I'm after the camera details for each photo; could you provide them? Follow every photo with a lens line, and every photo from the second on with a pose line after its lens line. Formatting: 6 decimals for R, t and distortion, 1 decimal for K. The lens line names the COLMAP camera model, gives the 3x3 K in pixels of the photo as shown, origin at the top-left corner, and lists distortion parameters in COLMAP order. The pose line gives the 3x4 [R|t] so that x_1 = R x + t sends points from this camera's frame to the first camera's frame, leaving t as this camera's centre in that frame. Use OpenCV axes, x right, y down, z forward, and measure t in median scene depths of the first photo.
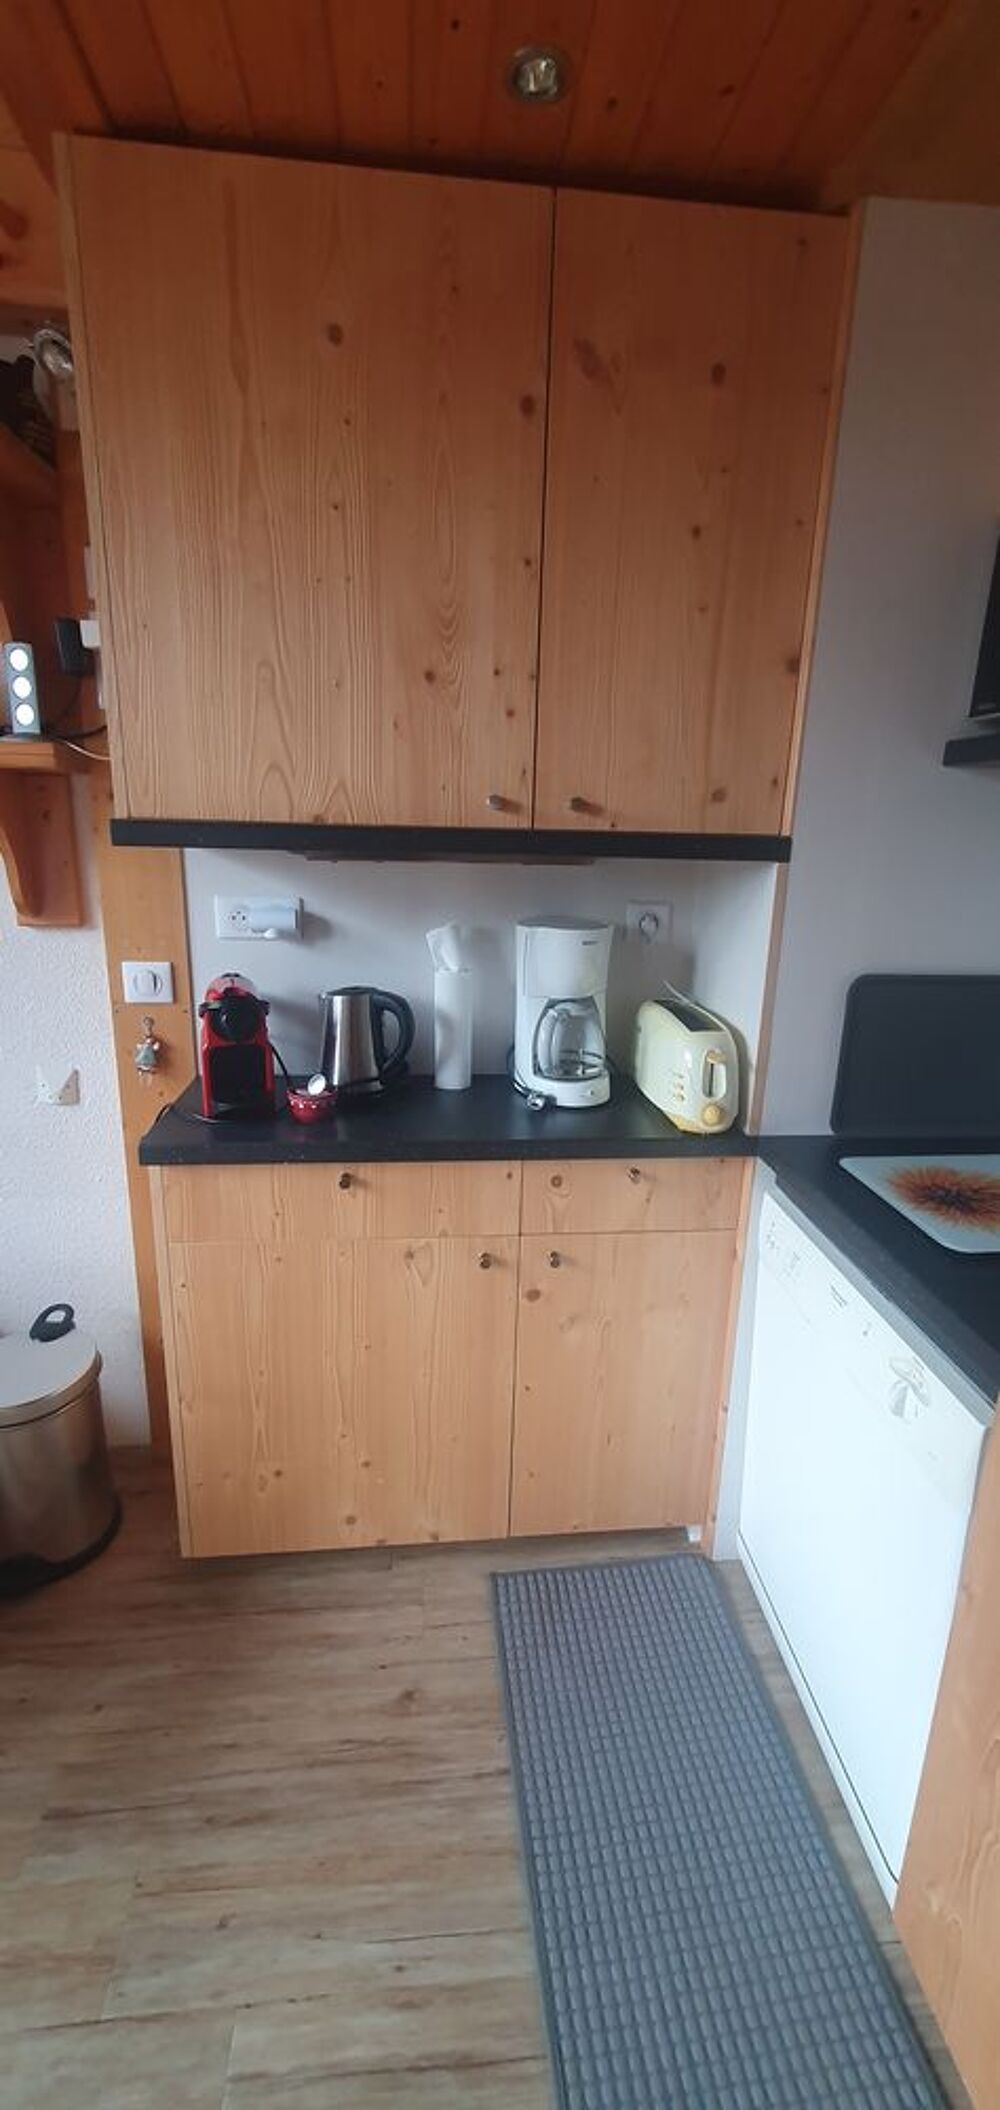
lens RADIAL K [[839.7, 0, 499.0], [0, 839.7, 1050.2], [0, 0, 1]] dist [0.011161, 0.000270]
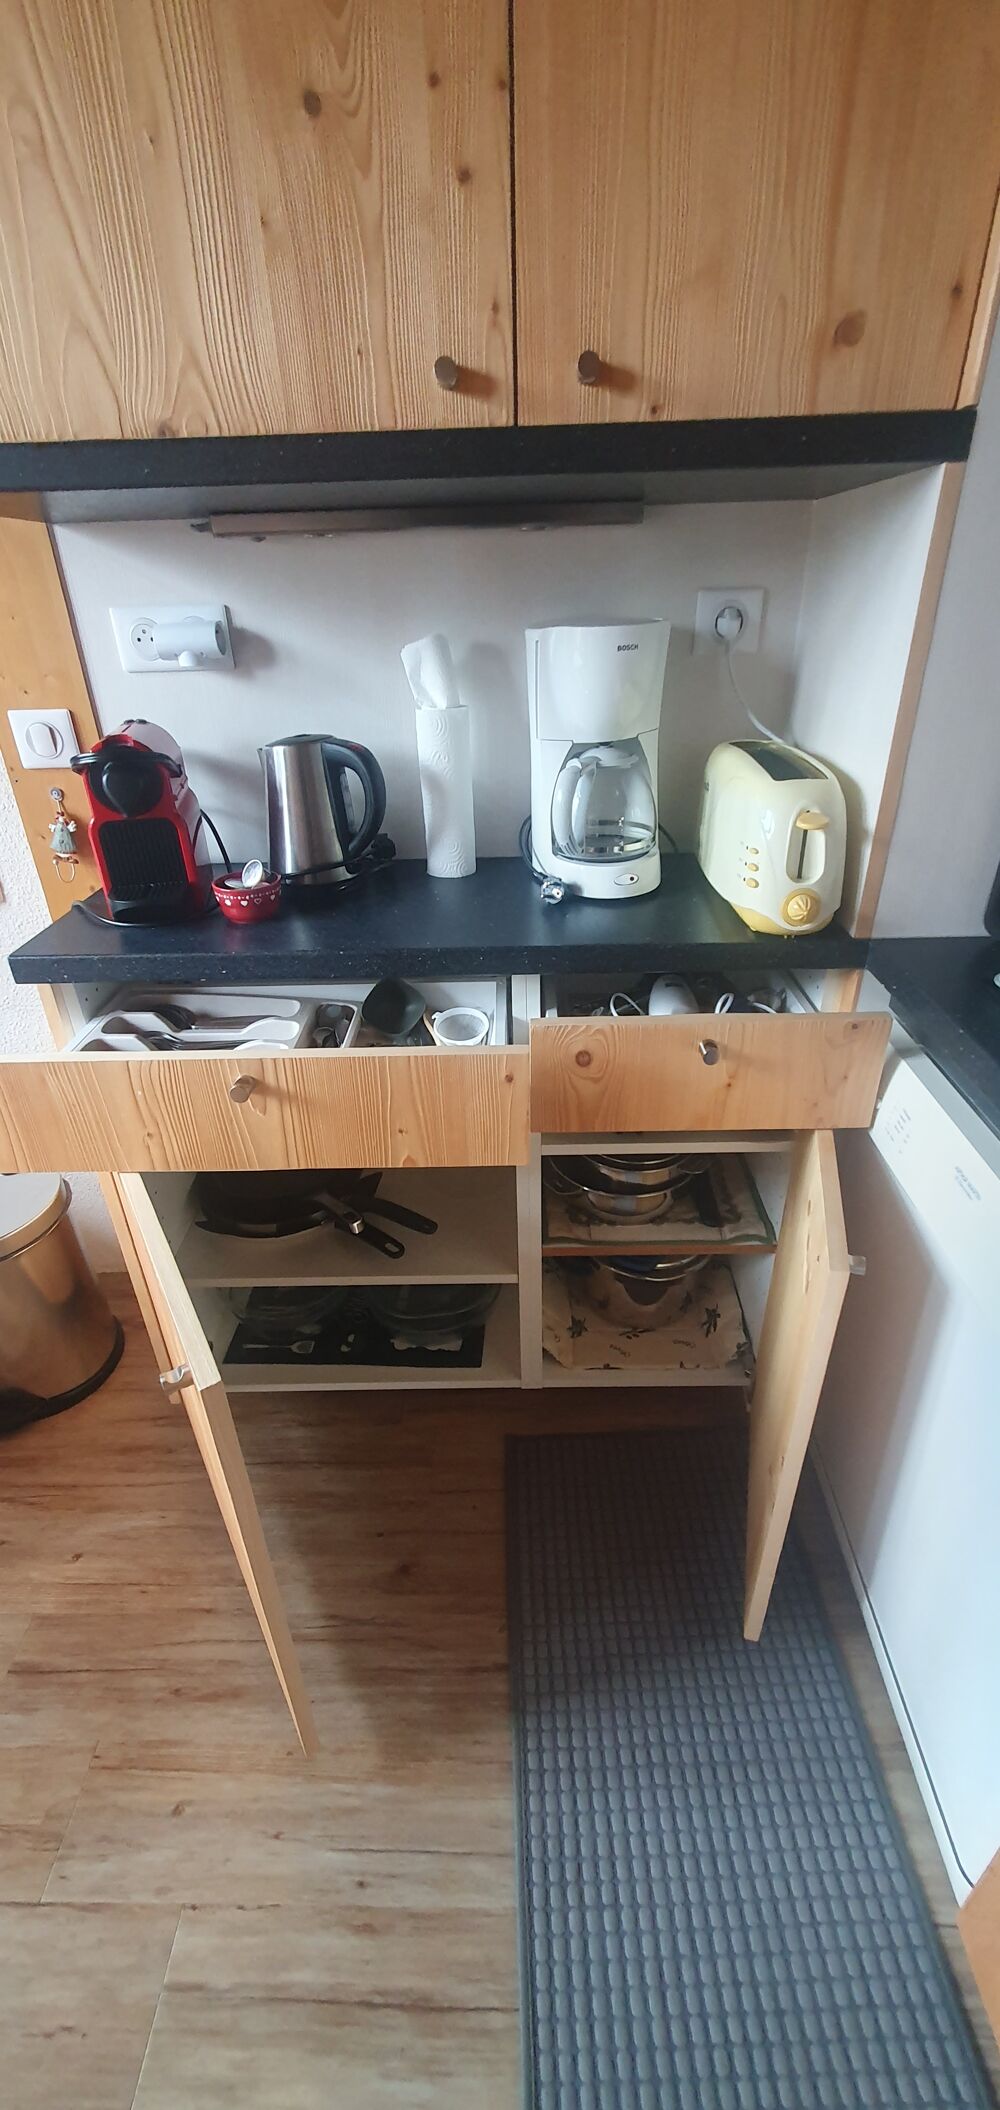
lens RADIAL K [[839.7, 0, 499.0], [0, 839.7, 1050.2], [0, 0, 1]] dist [0.011161, 0.000270]
pose [[0.992438, 0.008865, -0.122428, 0.100541], [0.020986, 0.970450, 0.240386, 0.020687], [0.120941, -0.241138, 0.962926, 0.300901]]
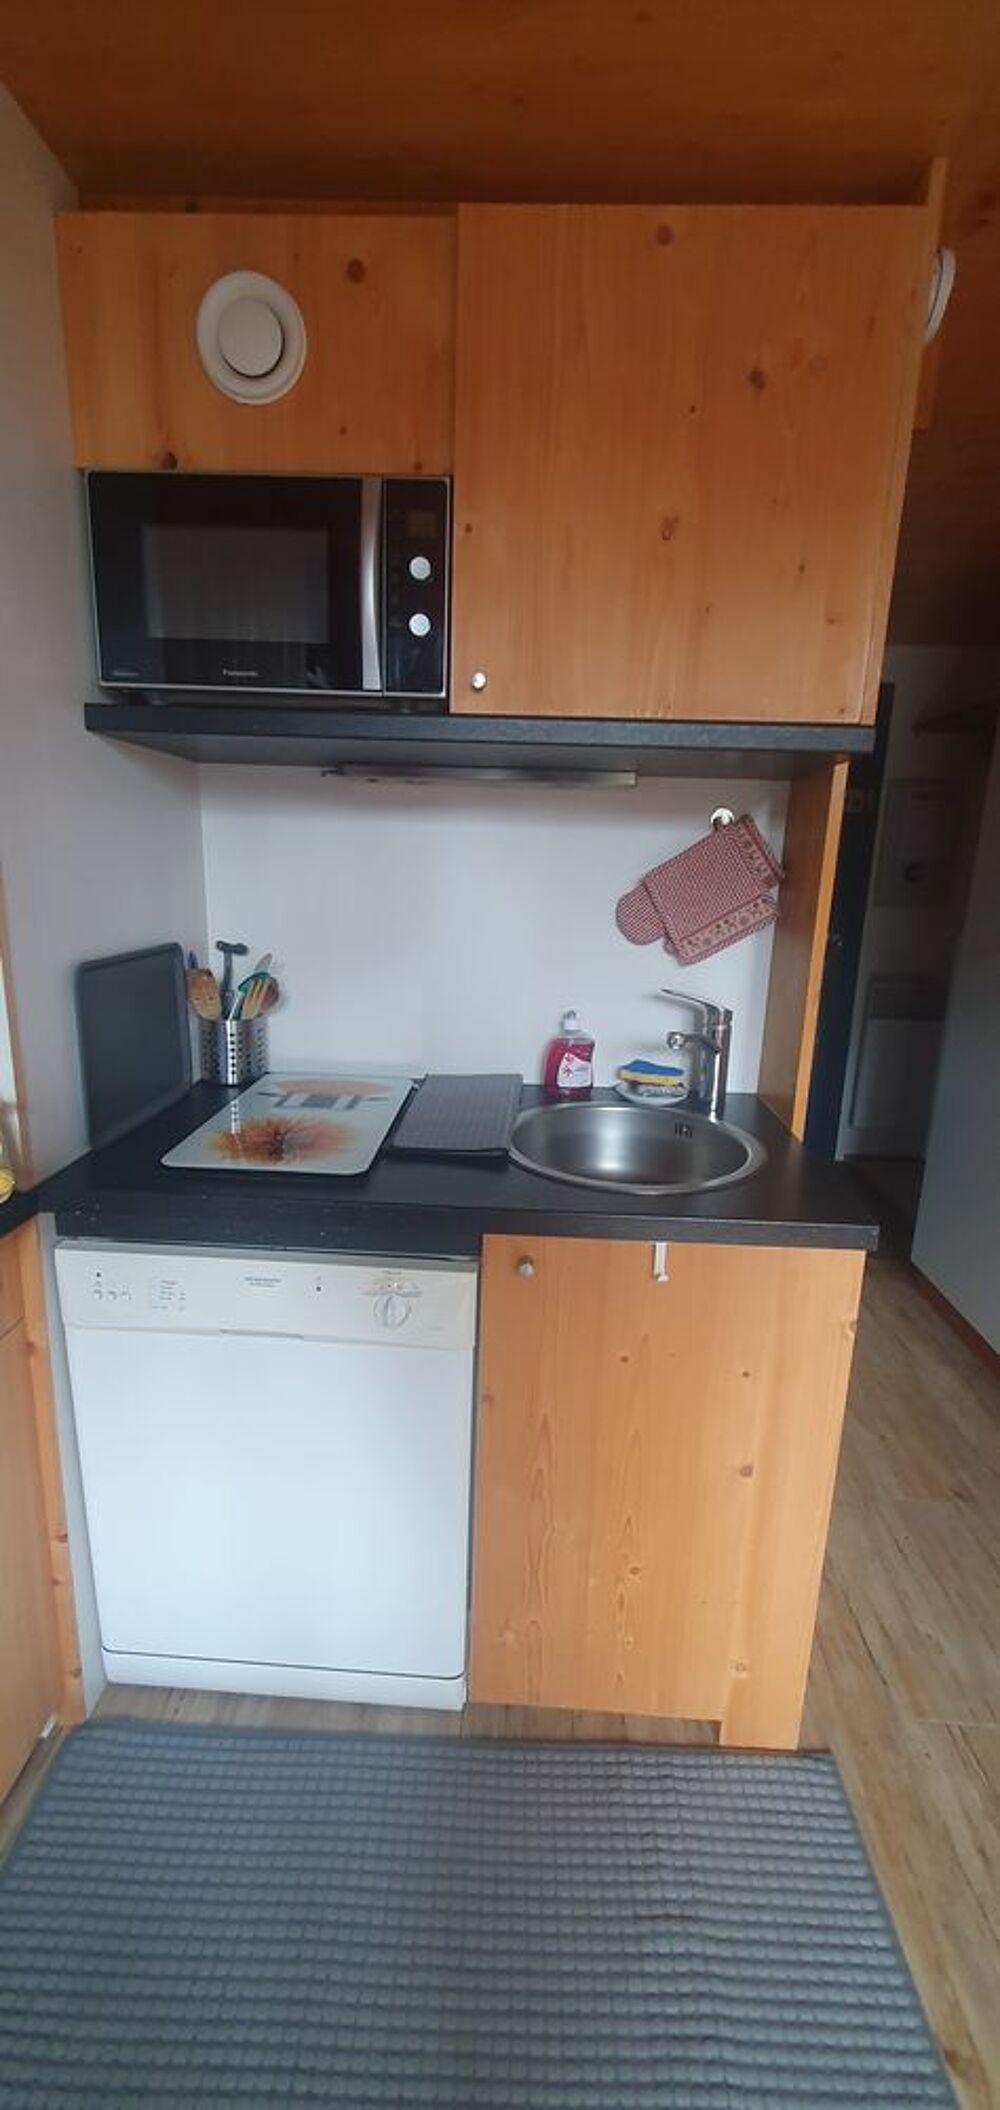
lens RADIAL K [[839.7, 0, 499.0], [0, 839.7, 1050.2], [0, 0, 1]] dist [0.011161, 0.000270]
pose [[0.147294, -0.245462, 0.958151, -0.372216], [0.229676, 0.950726, 0.208253, -0.088542], [-0.962057, 0.189389, 0.196413, 0.436559]]
